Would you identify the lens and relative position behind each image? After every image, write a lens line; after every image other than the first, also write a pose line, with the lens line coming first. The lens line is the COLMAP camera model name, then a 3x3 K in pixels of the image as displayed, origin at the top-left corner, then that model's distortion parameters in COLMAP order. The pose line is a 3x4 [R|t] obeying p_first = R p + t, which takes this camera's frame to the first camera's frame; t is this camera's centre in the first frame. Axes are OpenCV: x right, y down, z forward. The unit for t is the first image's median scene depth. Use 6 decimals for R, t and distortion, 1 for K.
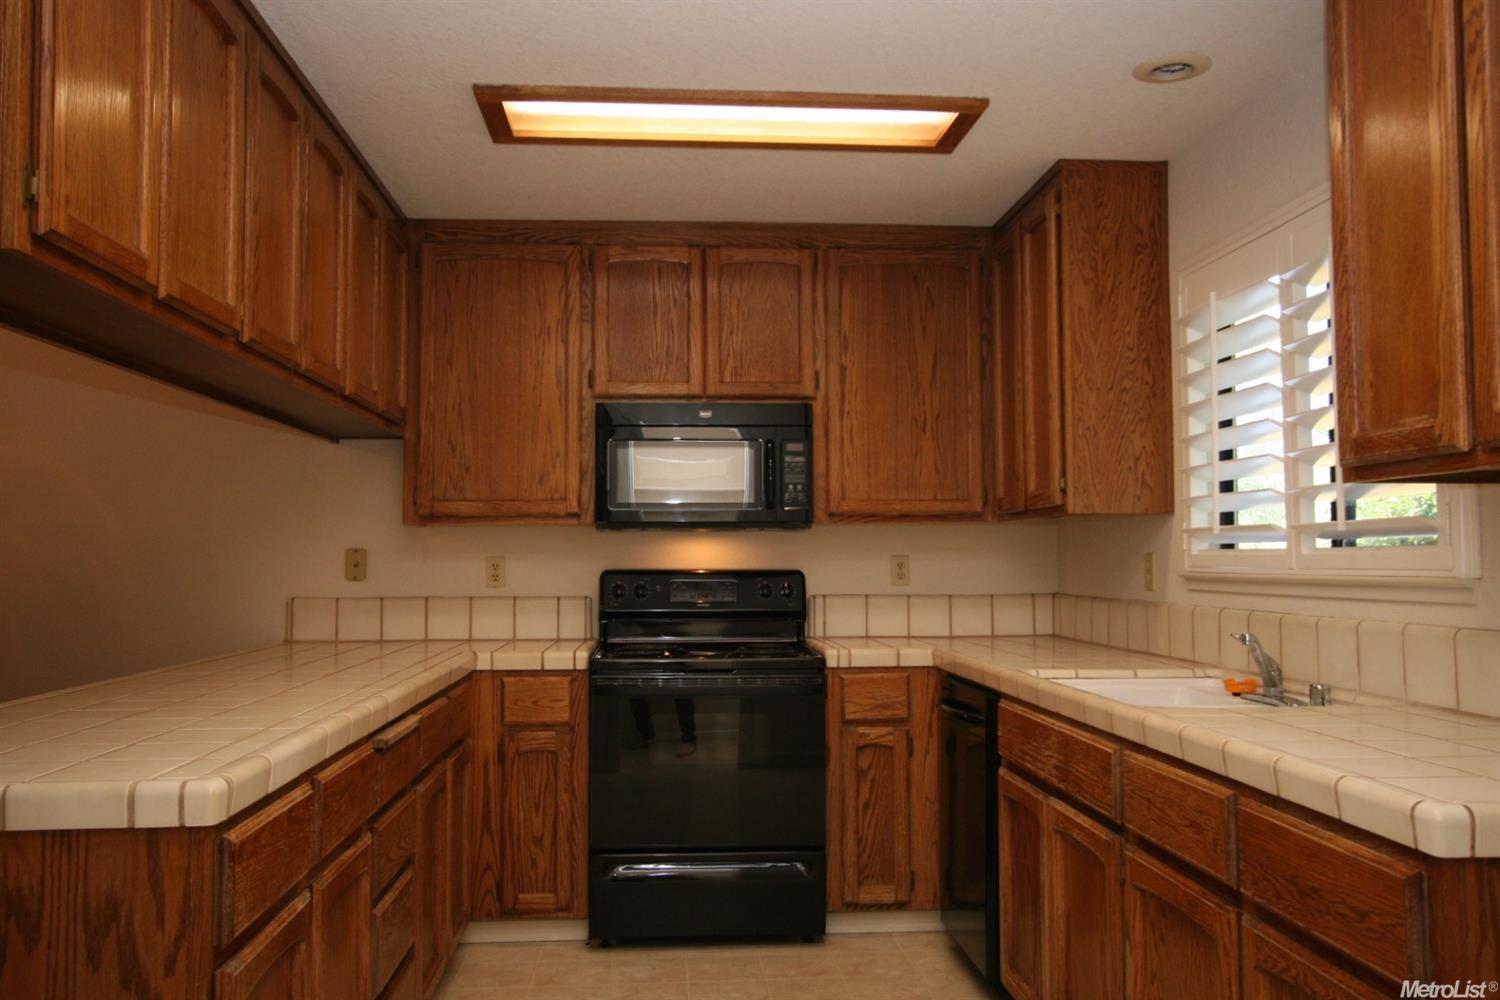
lens RADIAL K [[1221.2, 0, 748.4], [0, 1221.2, 501.4], [0, 0, 1]] dist [-0.010606, 0.014884]
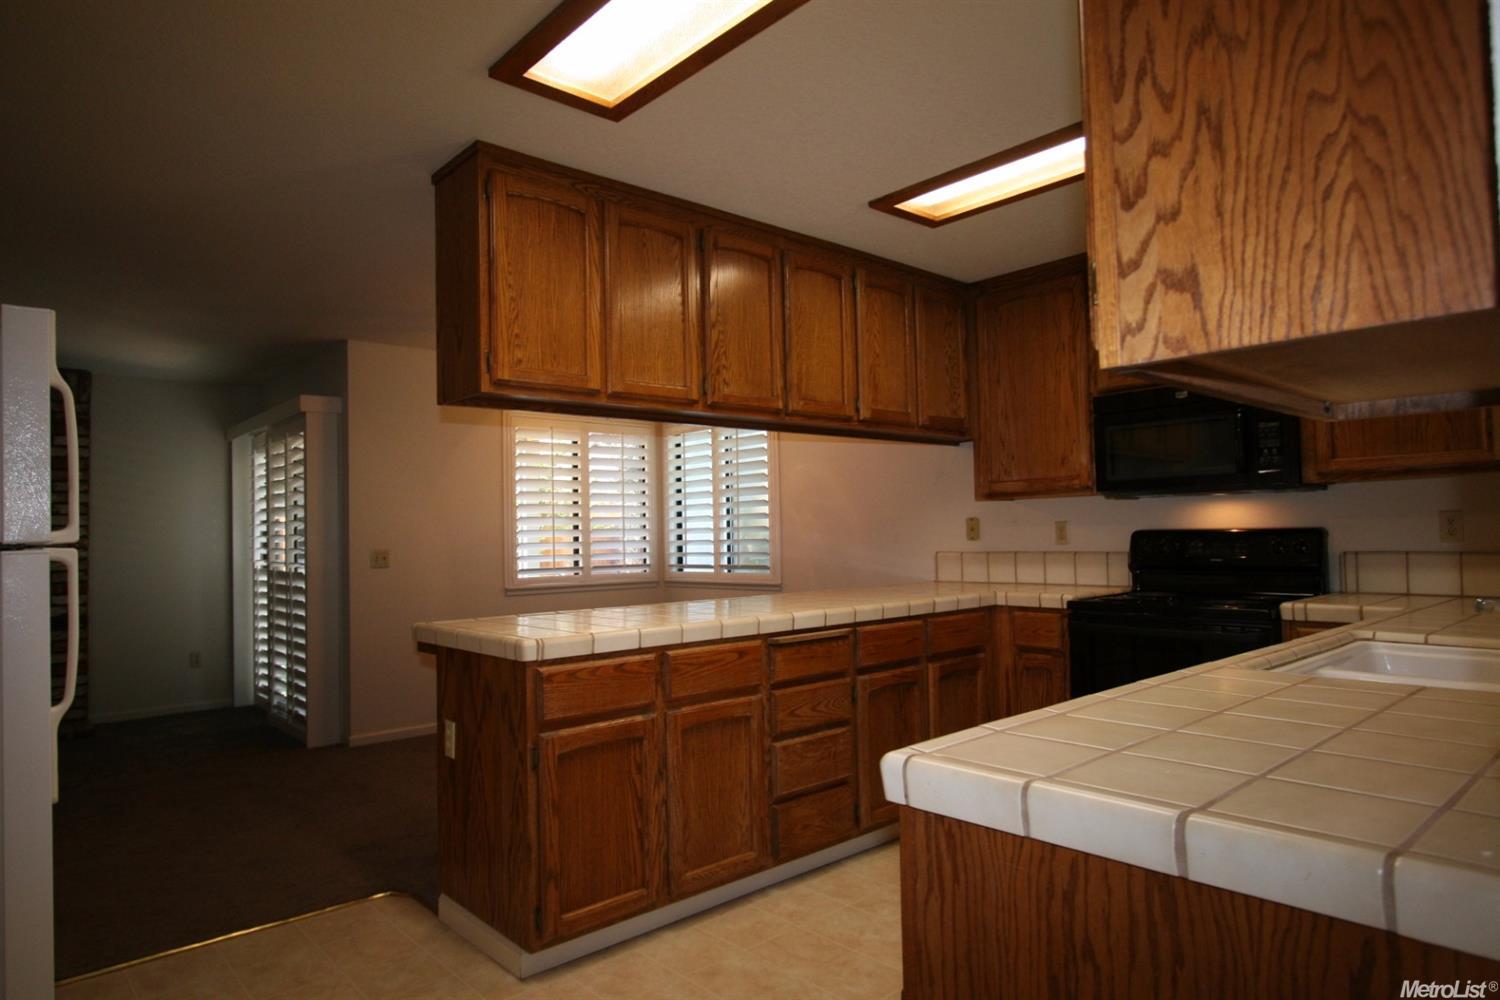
lens RADIAL K [[902.1, 0, 754.4], [0, 902.1, 500.6], [0, 0, 1]] dist [-0.001881, -0.000386]
pose [[0.614488, -0.040720, -0.787874, 0.382308], [0.055032, 0.998447, -0.008682, 0.013753], [0.787004, -0.038023, 0.615775, 0.153274]]
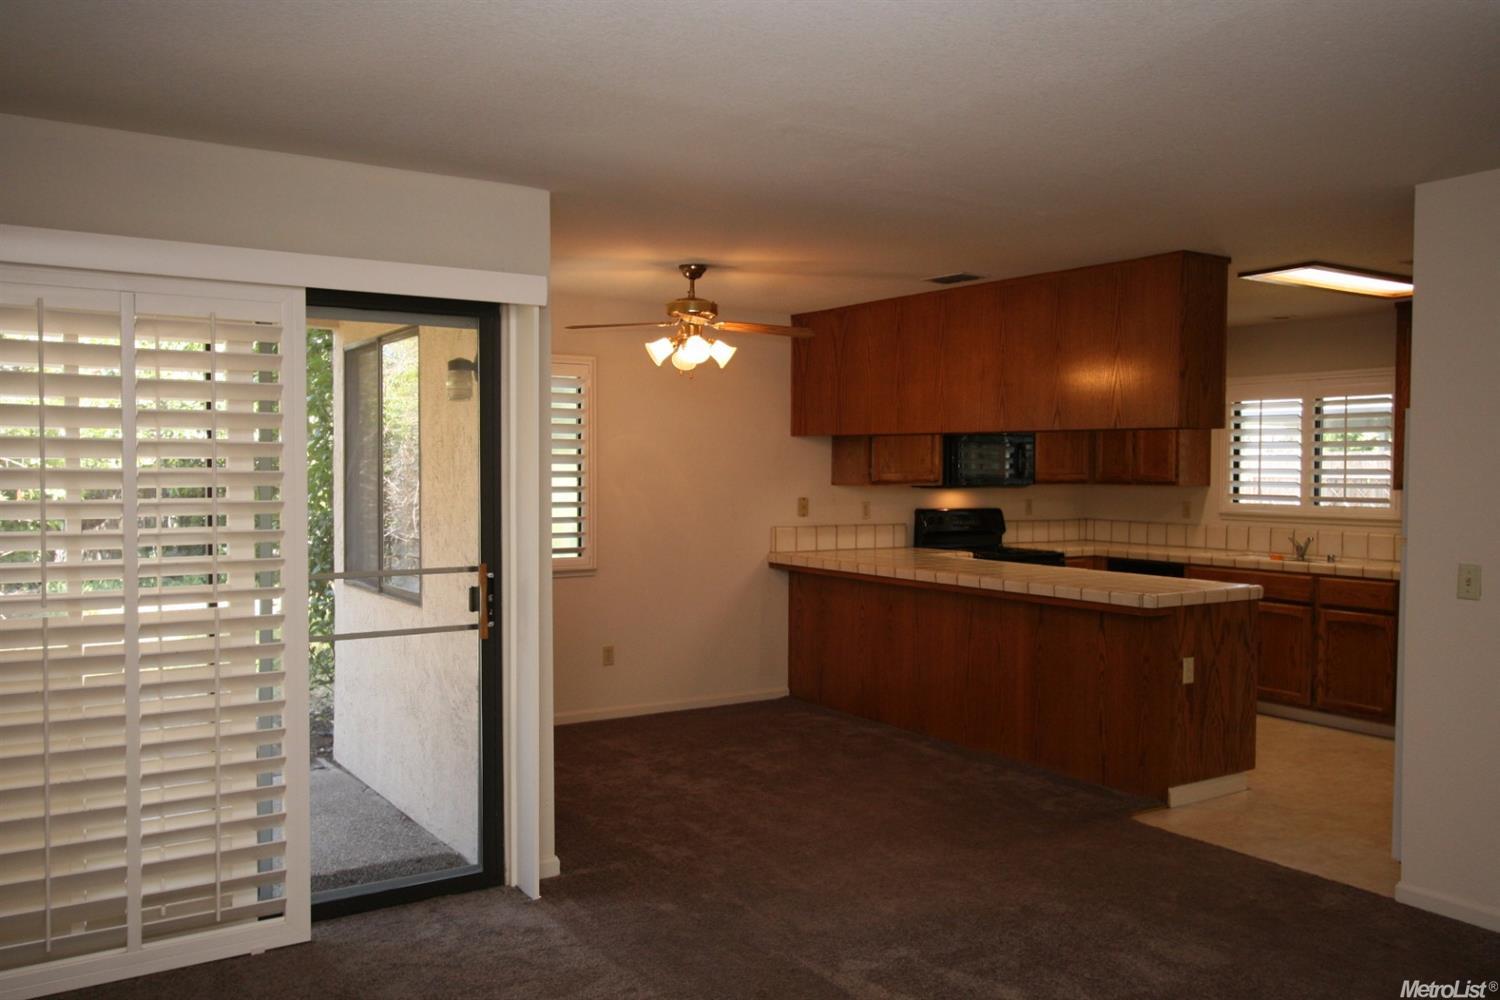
lens RADIAL K [[1221.2, 0, 752.0], [0, 1221.2, 500.5], [0, 0, 1]] dist [-0.010606, 0.014884]
pose [[0.861909, -0.004205, 0.507046, -1.335888], [-0.033310, 0.997336, 0.064893, -0.070906], [-0.505968, -0.072822, 0.859473, -0.468992]]
